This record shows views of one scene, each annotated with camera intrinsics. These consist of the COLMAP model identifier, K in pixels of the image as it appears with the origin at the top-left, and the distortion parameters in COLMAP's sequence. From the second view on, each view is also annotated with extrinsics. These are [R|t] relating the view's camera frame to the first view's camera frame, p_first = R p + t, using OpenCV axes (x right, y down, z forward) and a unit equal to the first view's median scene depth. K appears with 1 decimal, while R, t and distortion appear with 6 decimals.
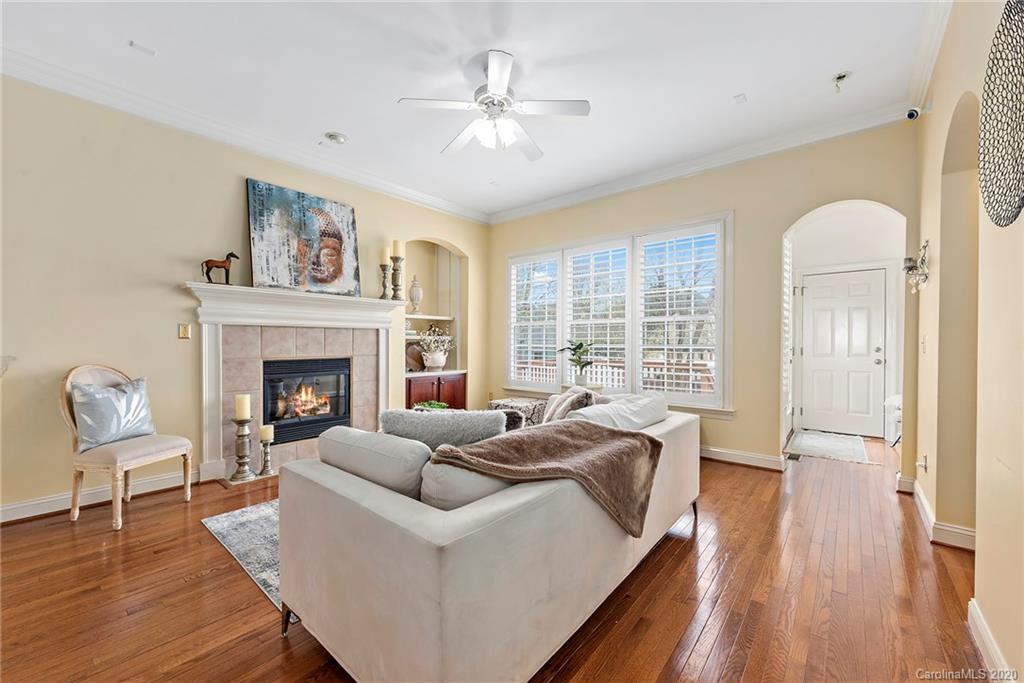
lens RADIAL K [[398.0, 0, 519.8], [0, 398.0, 342.6], [0, 0, 1]] dist [0.000961, -0.000515]
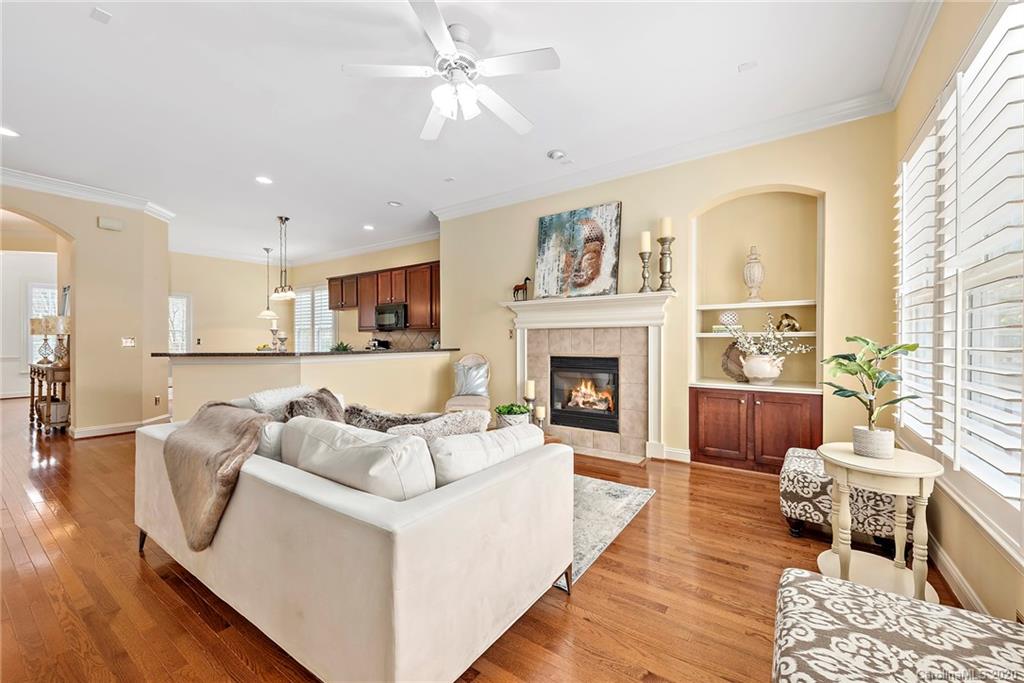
lens RADIAL K [[398.0, 0, 519.8], [0, 398.0, 342.6], [0, 0, 1]] dist [0.000961, -0.000515]
pose [[0.095611, 0.004044, -0.995411, 0.562569], [0.002265, 0.999988, 0.004281, -0.003100], [0.995416, -0.002664, 0.095601, 0.720895]]
